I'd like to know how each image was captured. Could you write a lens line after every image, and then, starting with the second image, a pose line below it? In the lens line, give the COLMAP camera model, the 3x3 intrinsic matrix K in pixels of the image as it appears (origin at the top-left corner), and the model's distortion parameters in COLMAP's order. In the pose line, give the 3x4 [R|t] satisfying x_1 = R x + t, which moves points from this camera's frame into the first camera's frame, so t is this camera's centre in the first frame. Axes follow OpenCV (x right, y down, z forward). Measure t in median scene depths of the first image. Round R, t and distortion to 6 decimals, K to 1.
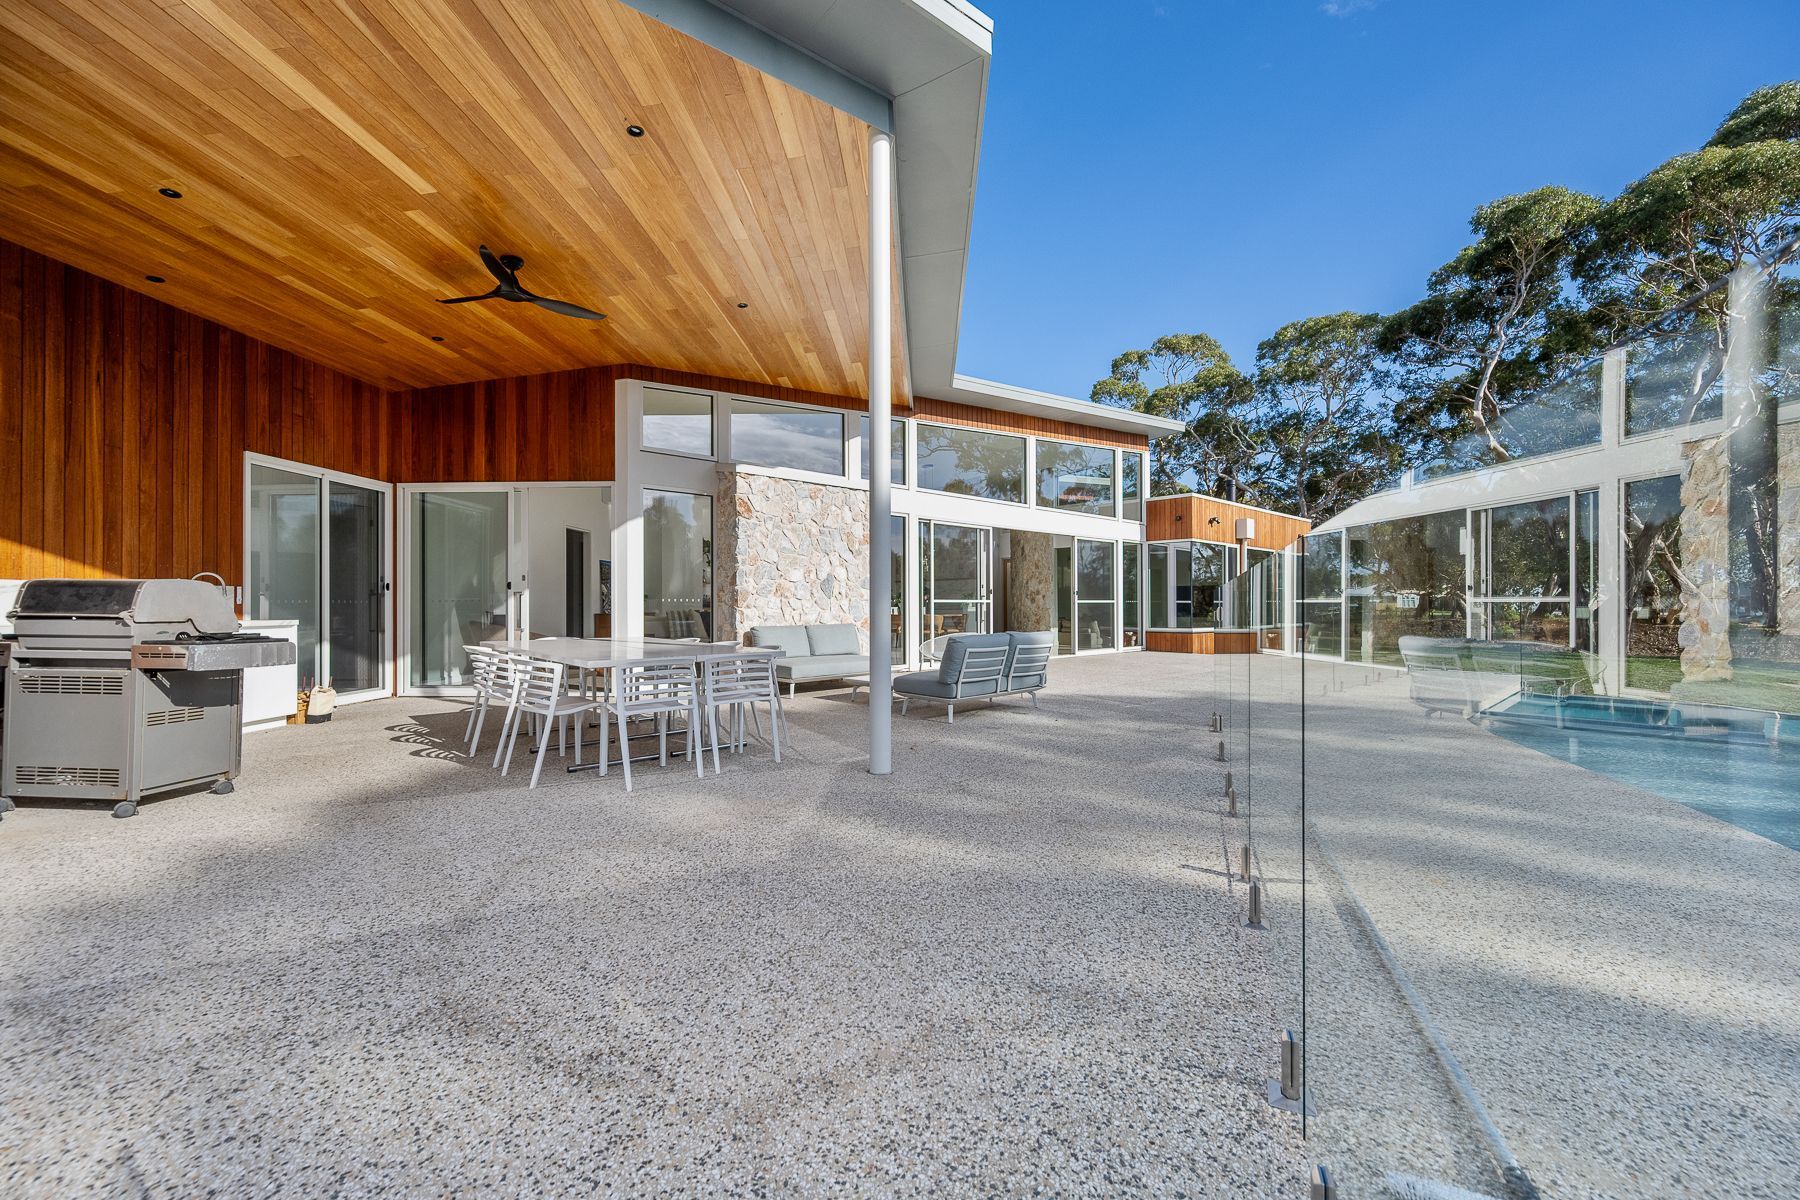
lens RADIAL K [[773.1, 0, 896.5], [0, 773.1, 606.7], [0, 0, 1]] dist [-0.012373, 0.006571]
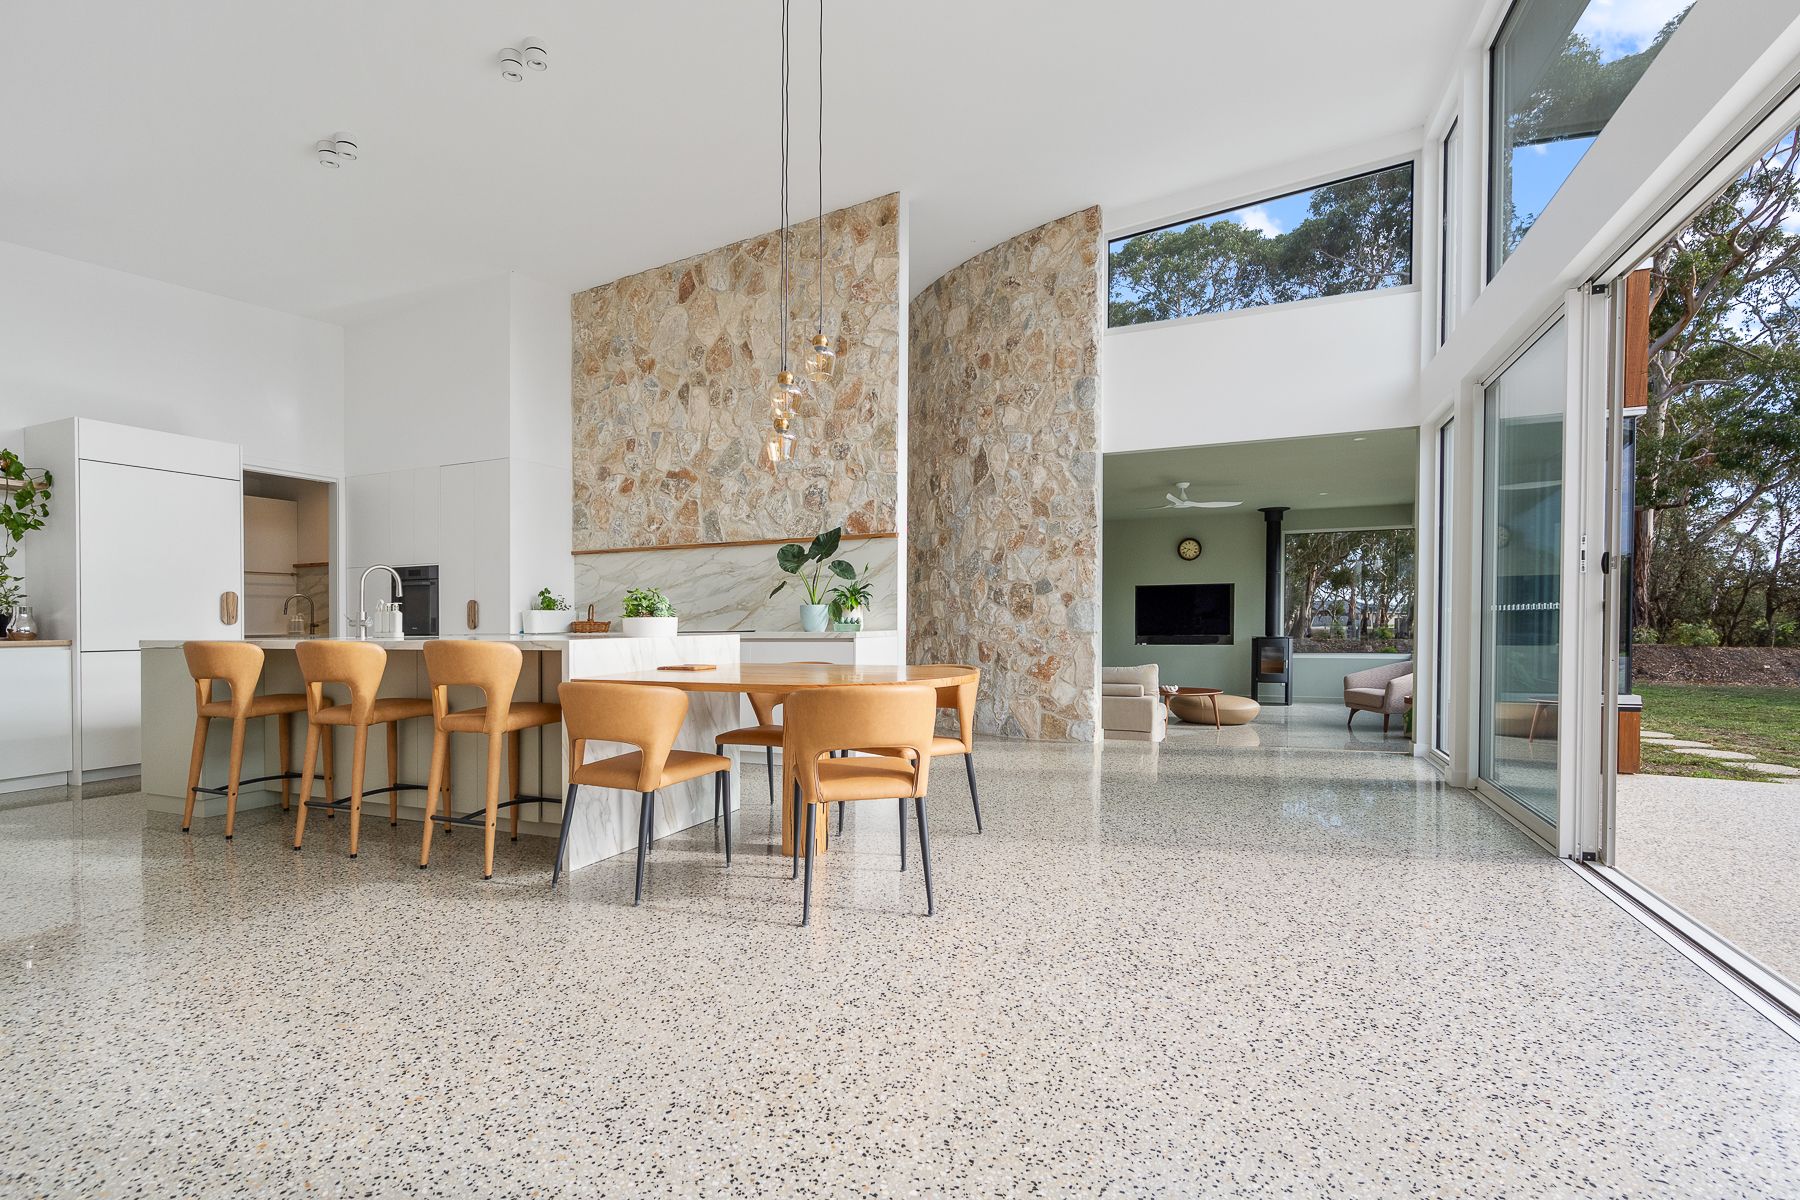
lens RADIAL K [[802.8, 0, 910.9], [0, 802.8, 629.6], [0, 0, 1]] dist [0.001975, 0.000287]
pose [[0.920603, -0.010123, 0.390369, -0.014392], [0.007726, 0.999940, 0.007711, -0.004522], [-0.390424, -0.004083, 0.920626, 1.404245]]
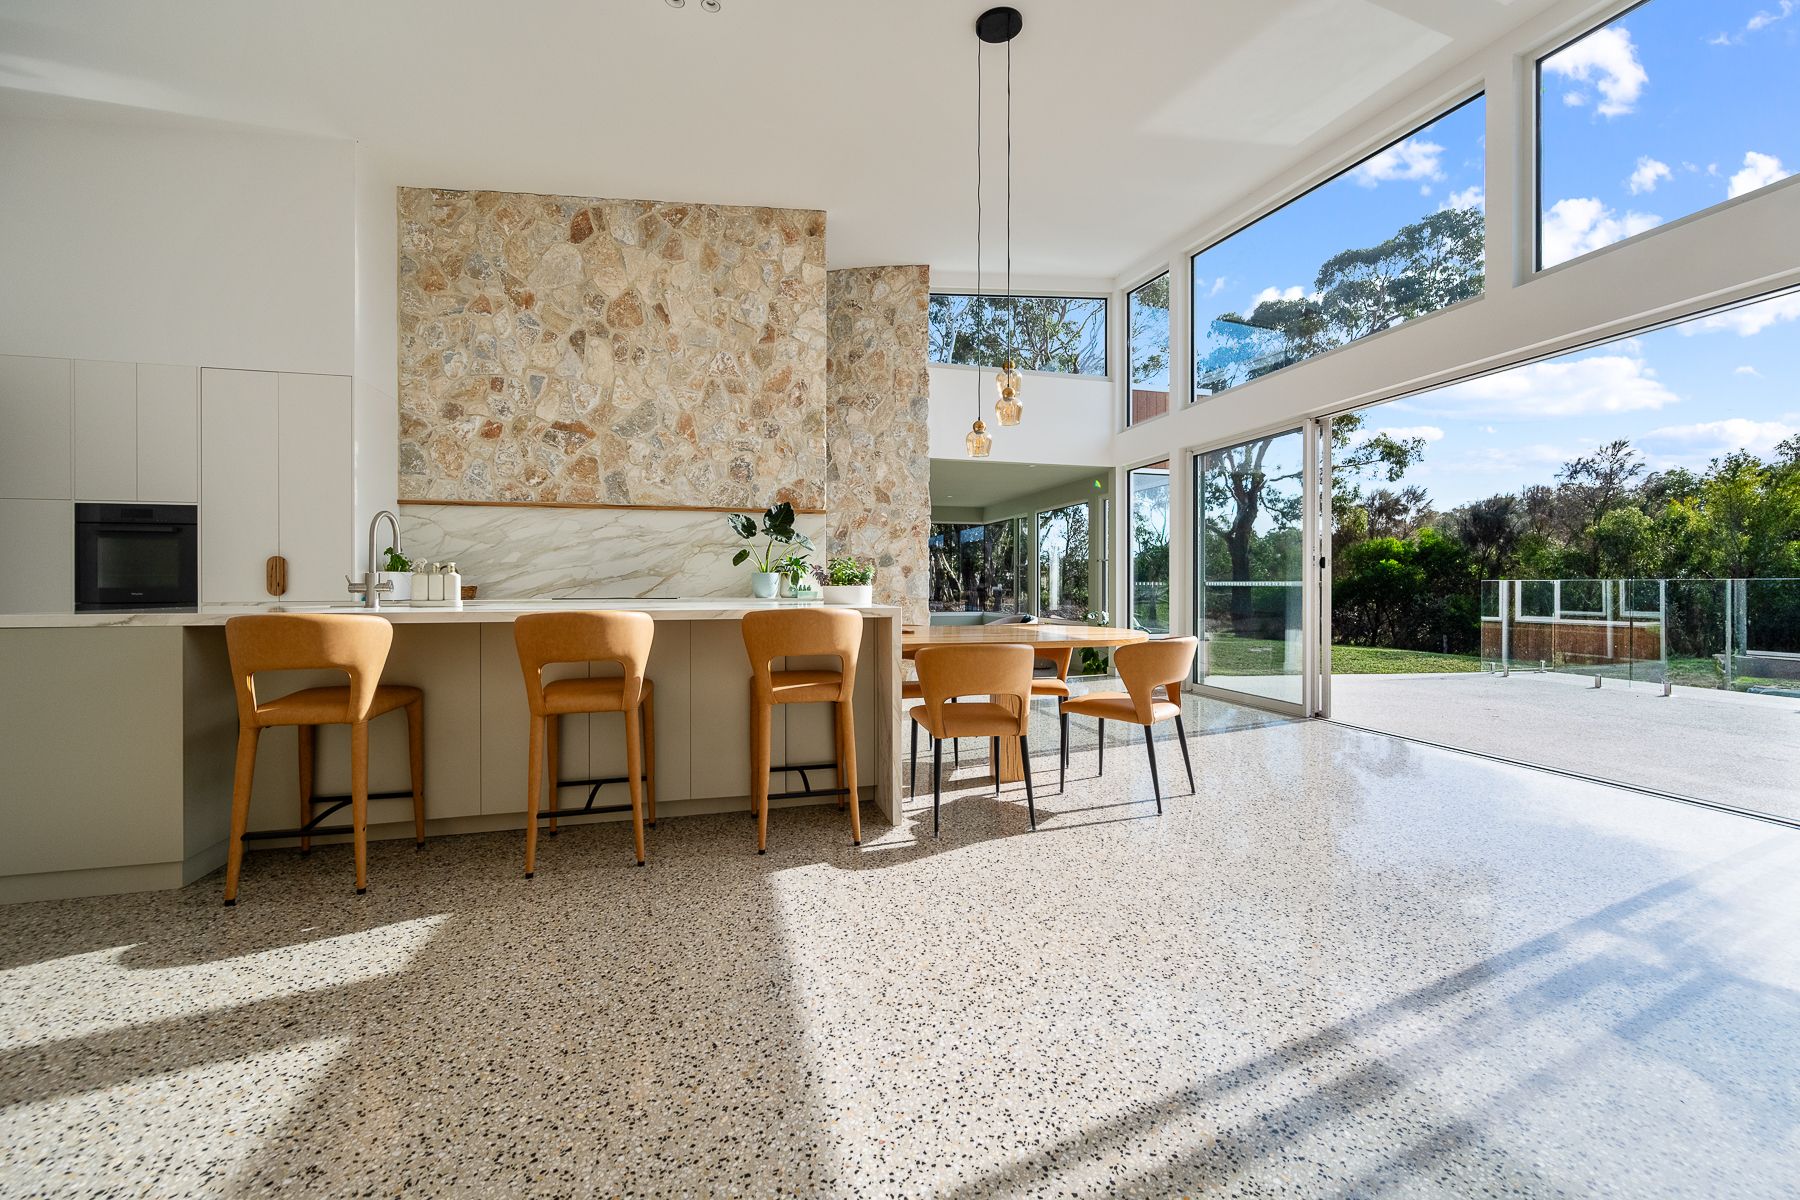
lens RADIAL K [[719.7, 0, 904.7], [0, 719.7, 585.5], [0, 0, 1]] dist [-0.000214, 0.000379]
pose [[0.492886, 0.001428, 0.870093, -0.292333], [-0.000078, 0.999999, -0.001598, -0.008012], [-0.870094, 0.000720, 0.492886, 1.608232]]
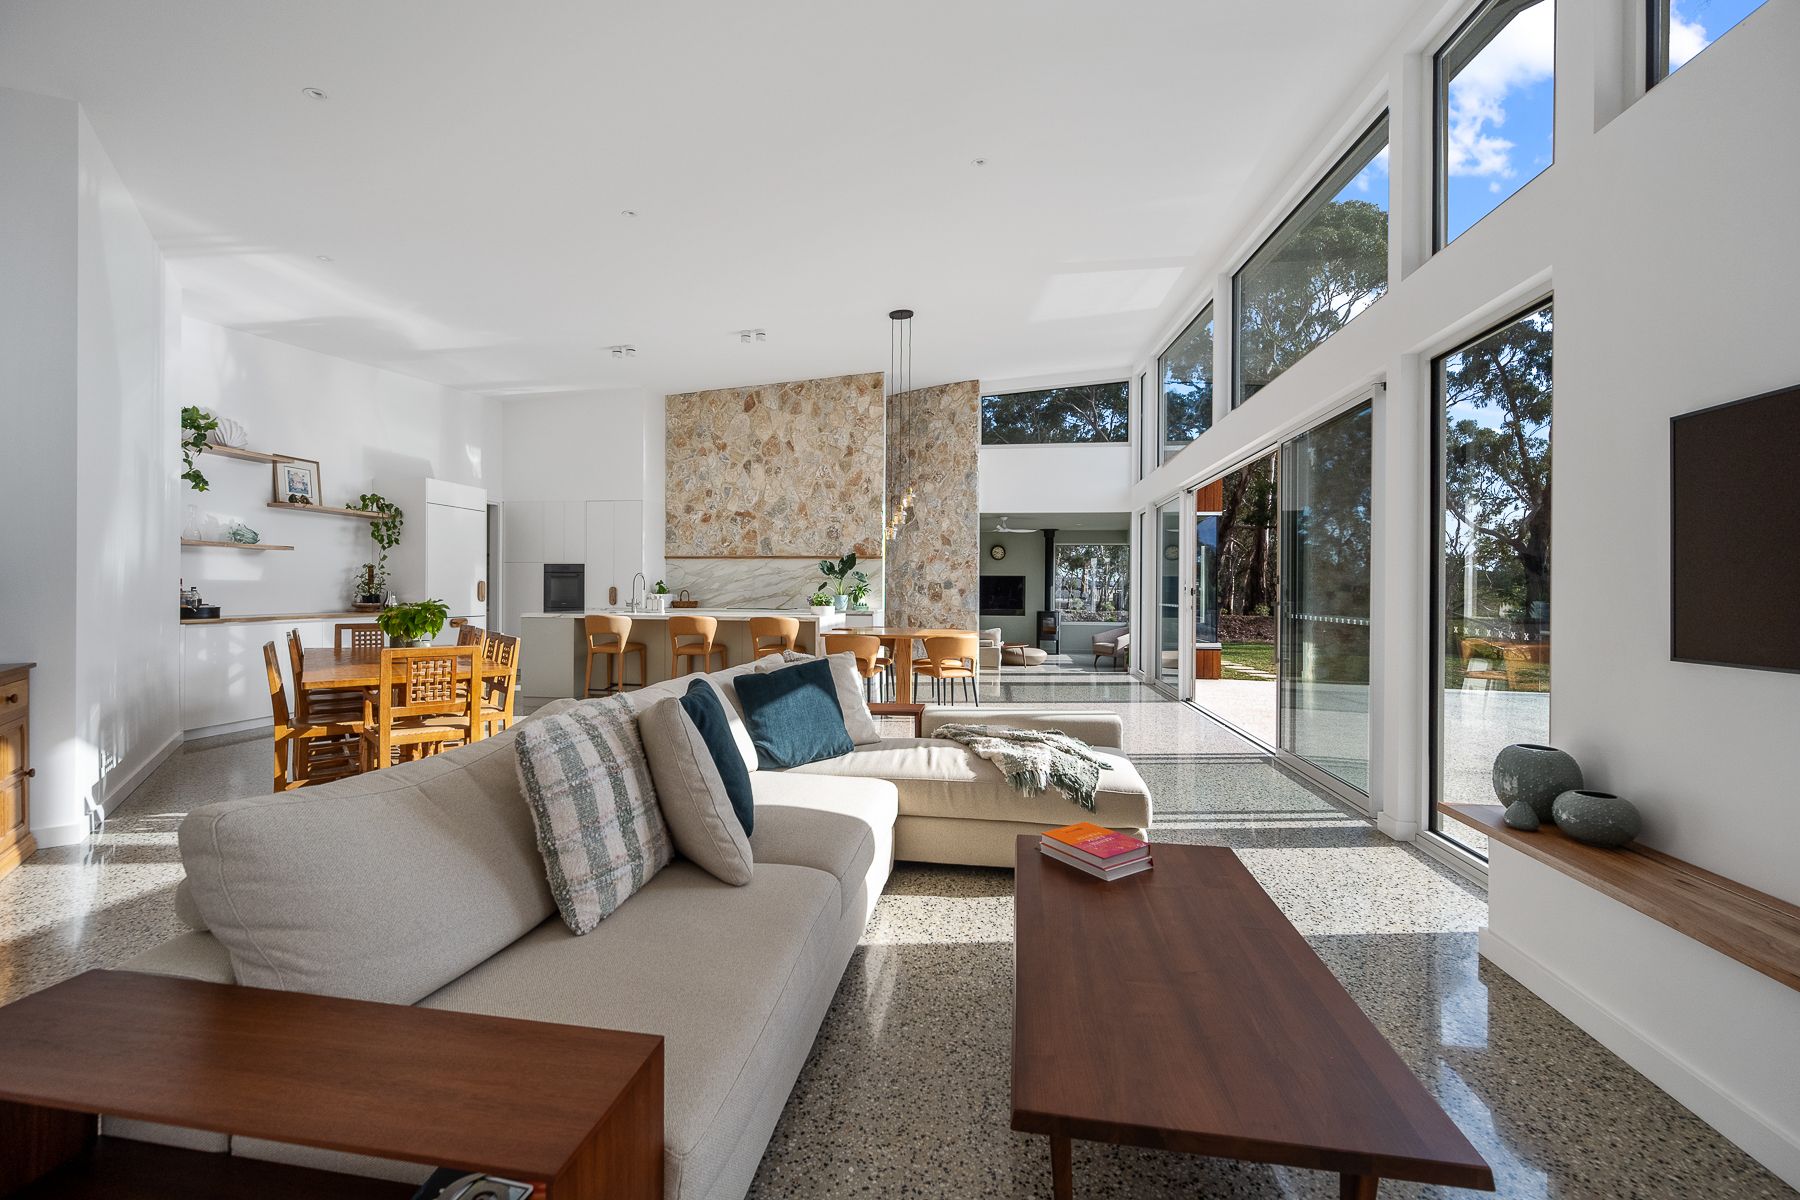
lens RADIAL K [[731.8, 0, 898.4], [0, 731.8, 594.3], [0, 0, 1]] dist [-0.000273, -0.000063]
pose [[0.789415, 0.004177, 0.613846, -0.398228], [-0.009099, 0.999947, 0.004897, -0.025814], [-0.613792, -0.009451, 0.789411, 1.146979]]
